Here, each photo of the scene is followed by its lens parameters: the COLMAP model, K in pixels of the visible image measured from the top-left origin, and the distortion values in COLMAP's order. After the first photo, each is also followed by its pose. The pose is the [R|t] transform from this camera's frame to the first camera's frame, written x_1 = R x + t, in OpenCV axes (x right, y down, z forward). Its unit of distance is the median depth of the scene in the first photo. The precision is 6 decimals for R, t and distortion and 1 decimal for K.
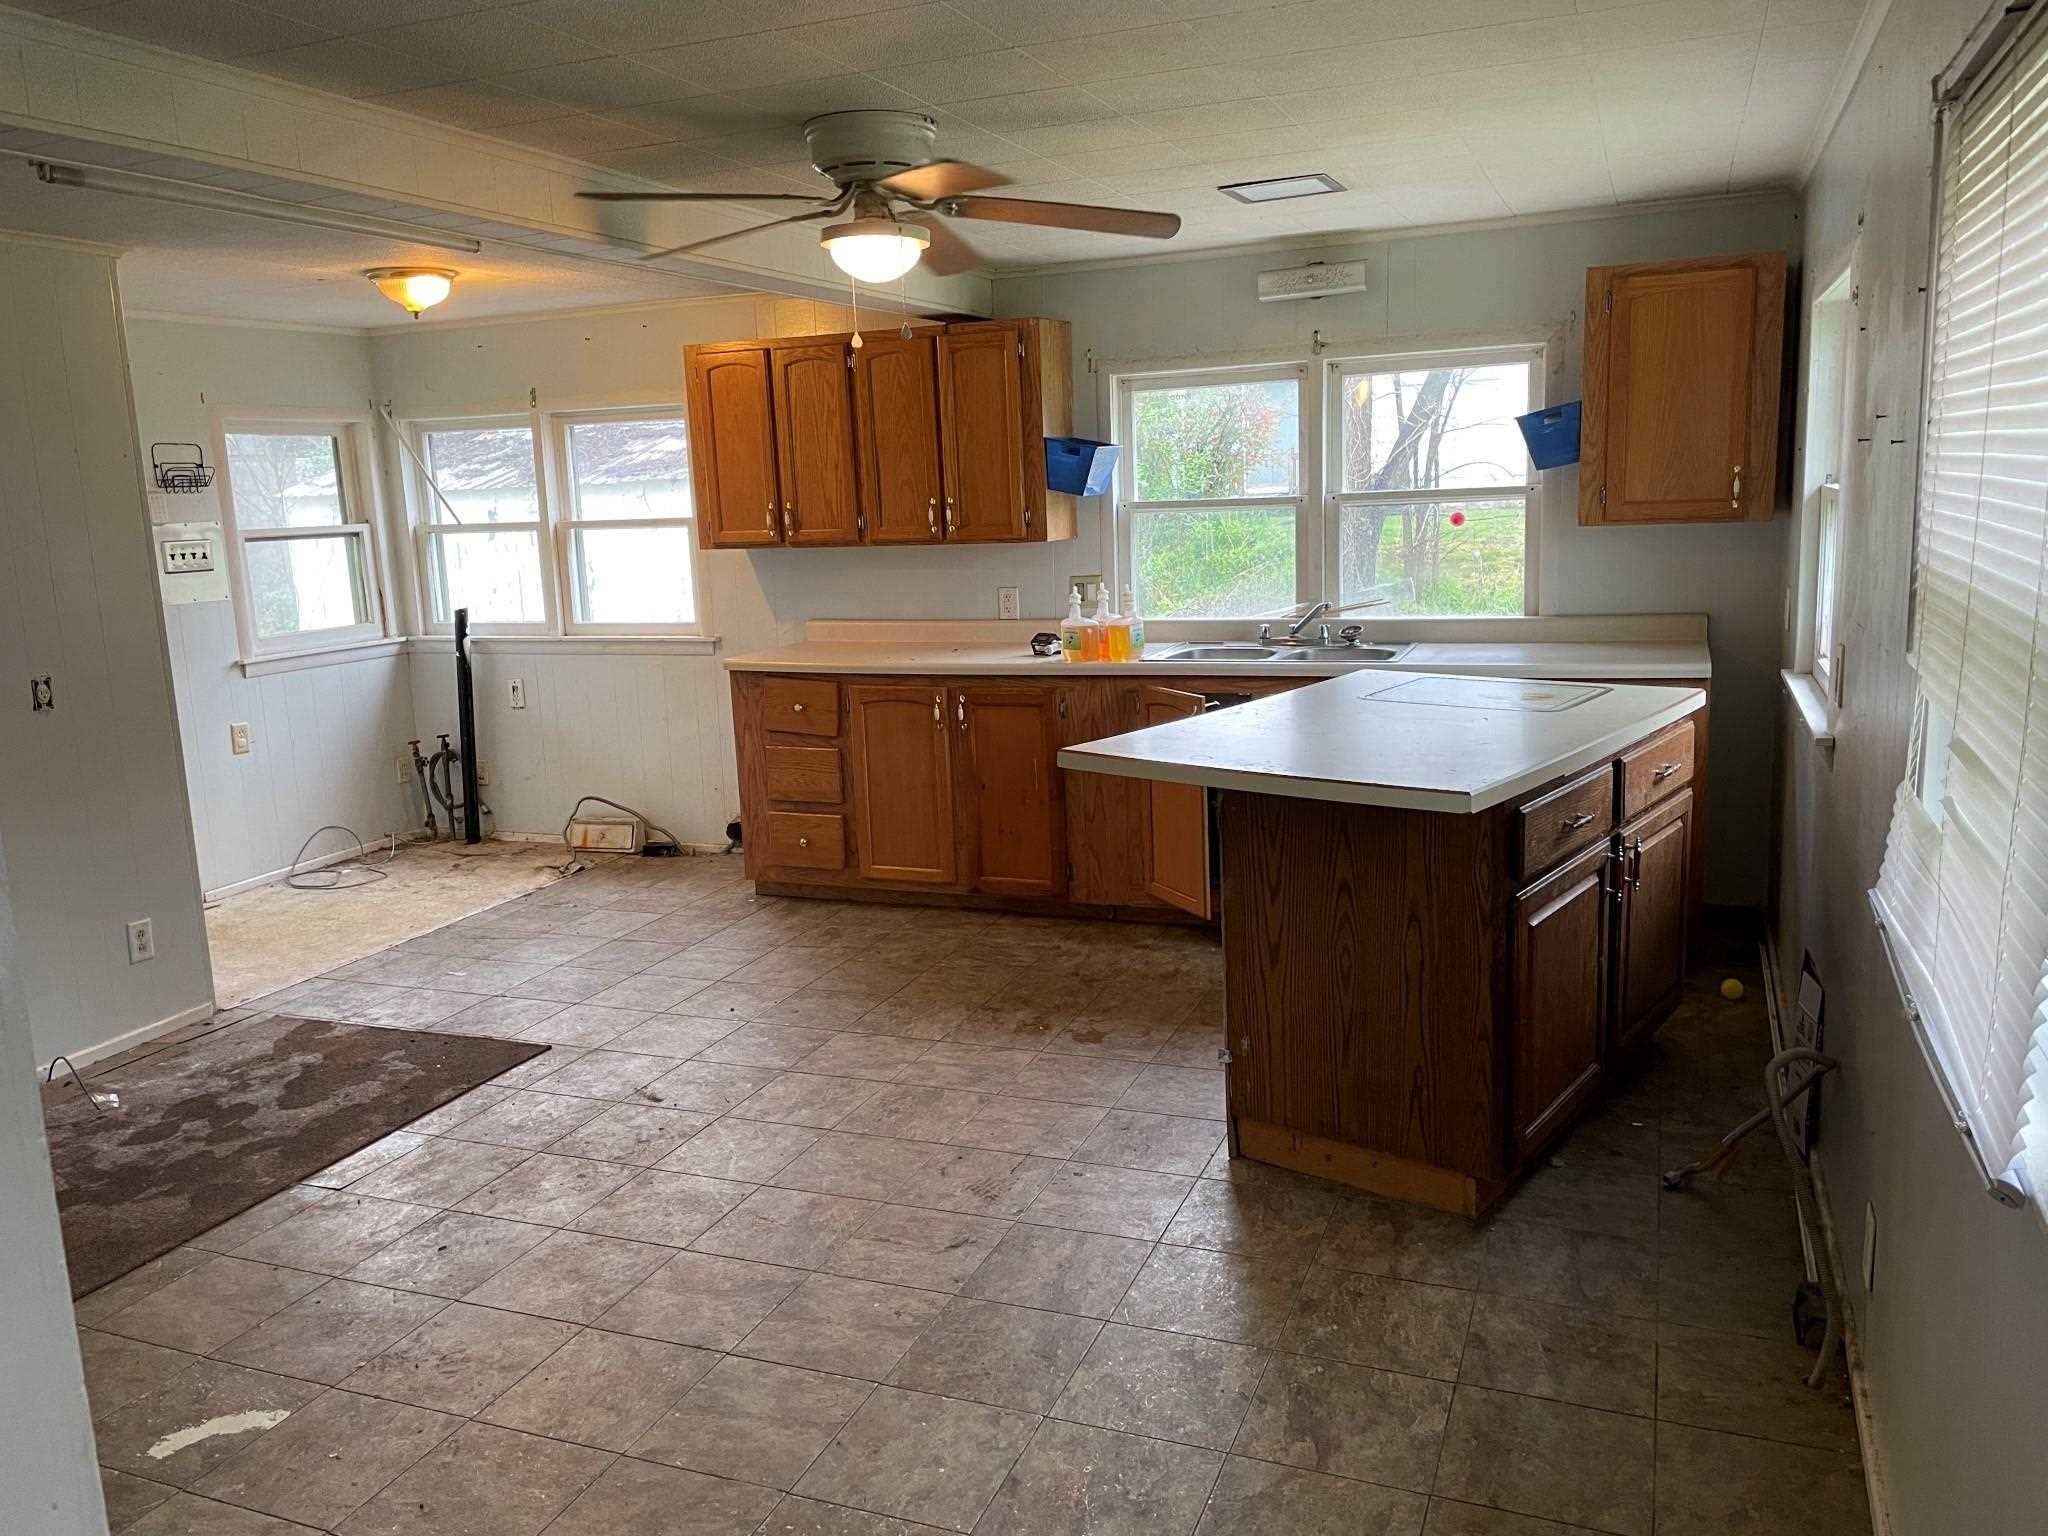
lens RADIAL K [[1530.8, 0, 1024.0], [0, 1530.8, 768.0], [0, 0, 1]] dist [-0.007656, -0.010216]
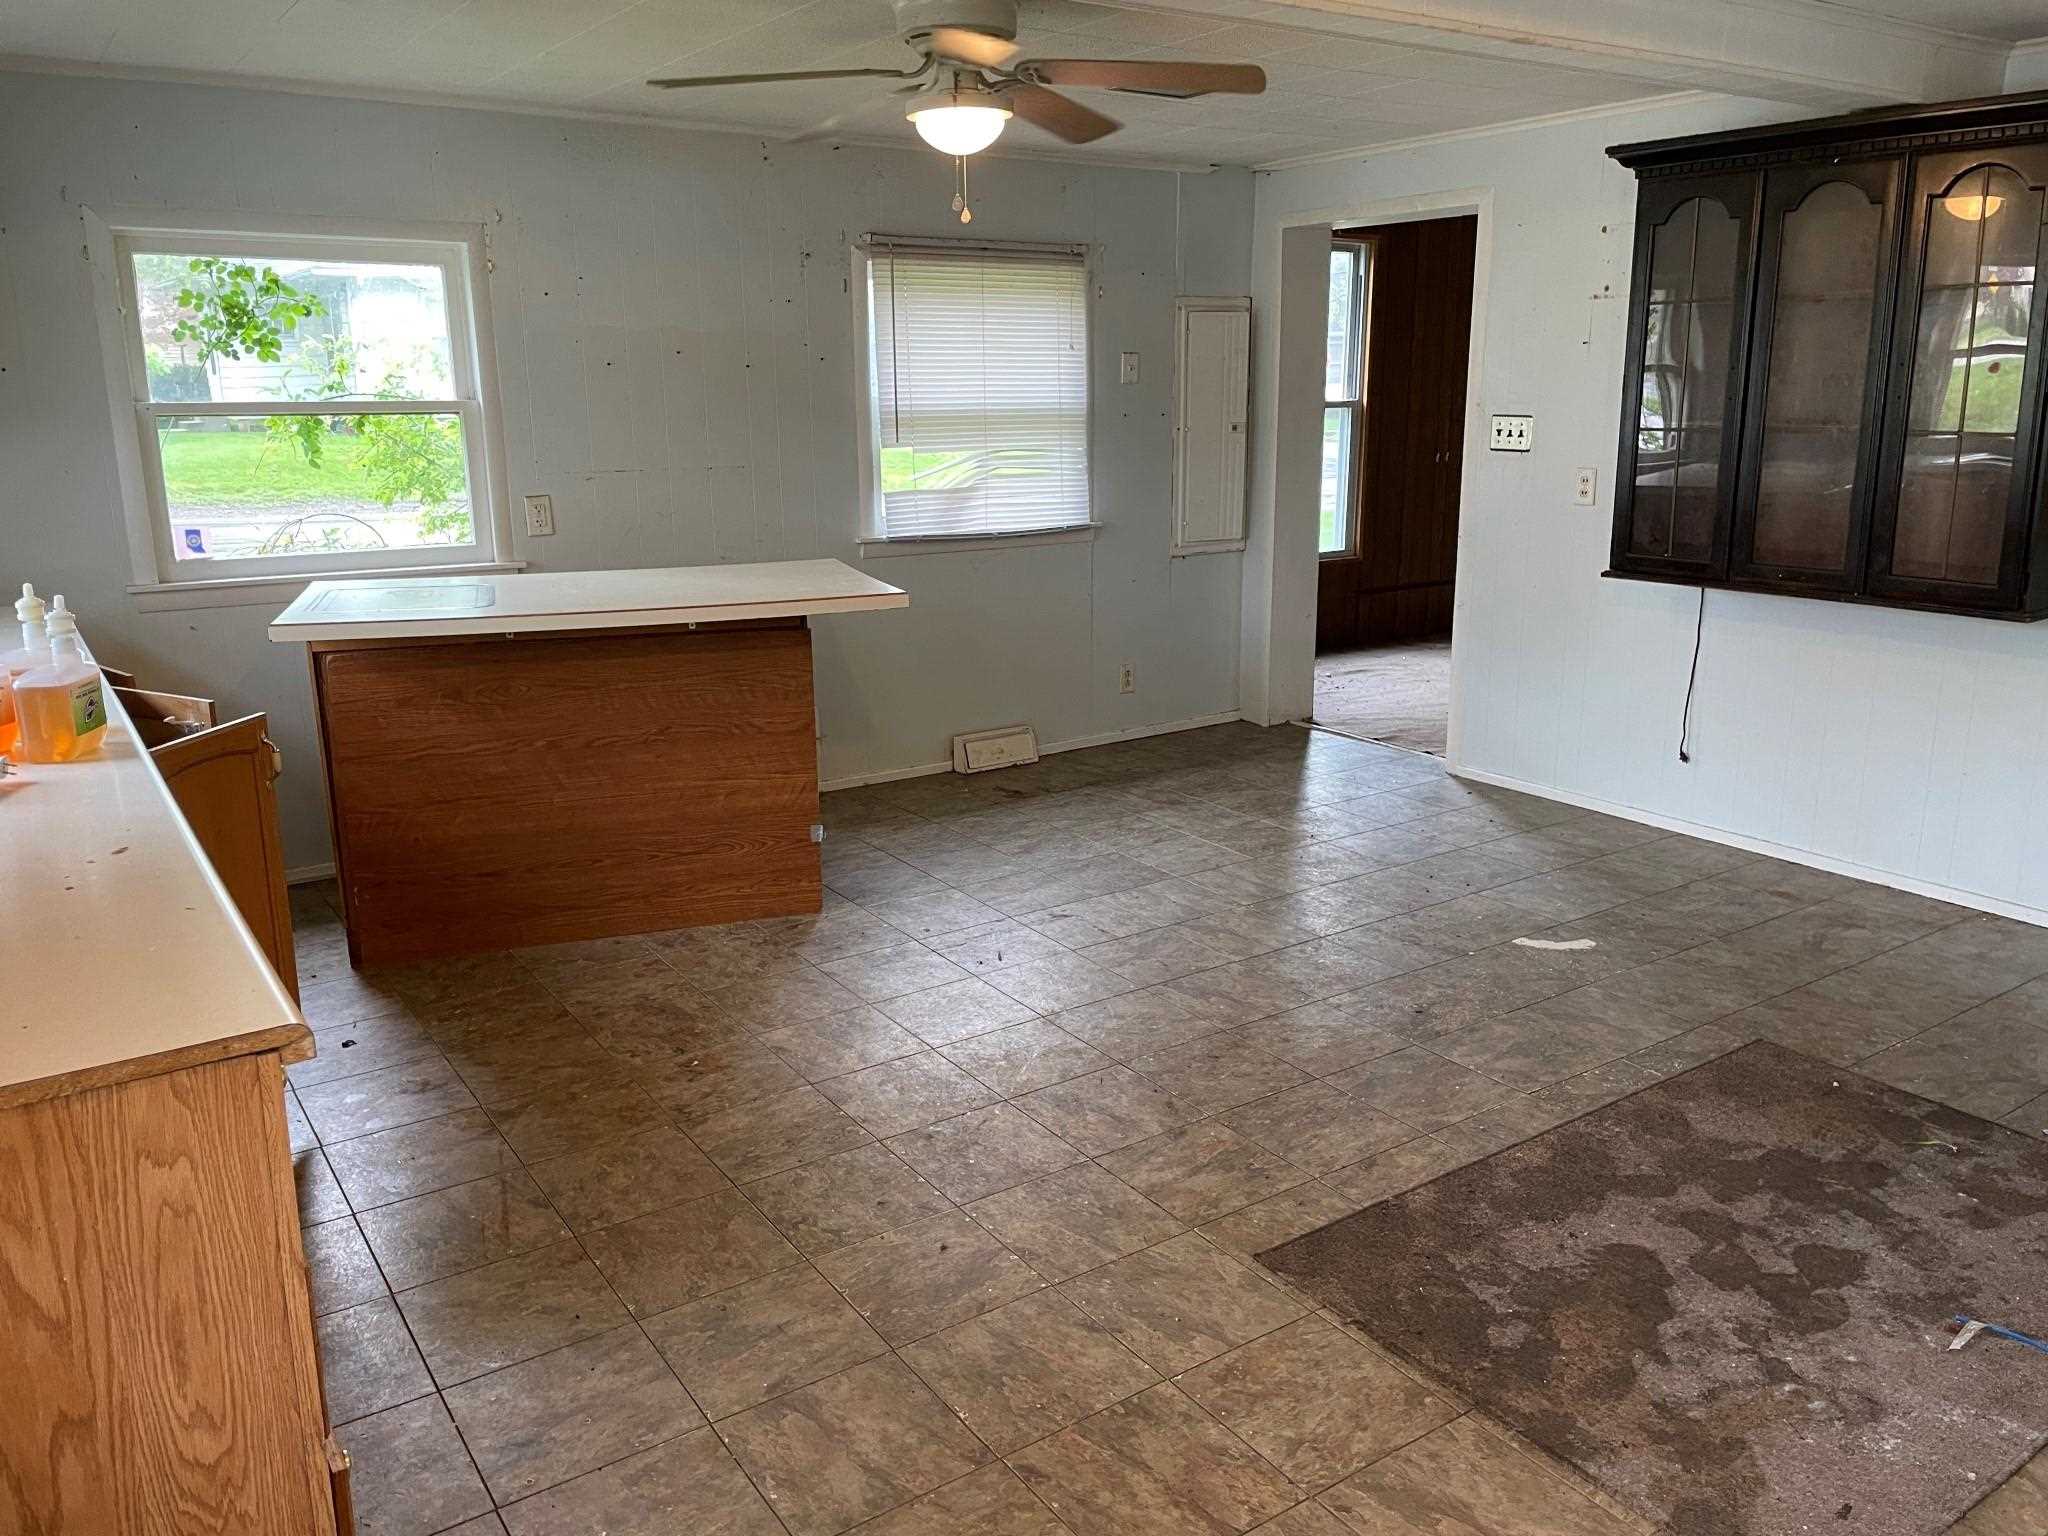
lens RADIAL K [[1530.8, 0, 1024.0], [0, 1530.8, 768.0], [0, 0, 1]] dist [-0.007656, -0.010216]
pose [[-0.826109, -0.094766, 0.555485, -0.619312], [0.145864, 0.916200, 0.373231, -0.270700], [-0.544305, 0.389355, -0.743058, 1.591372]]
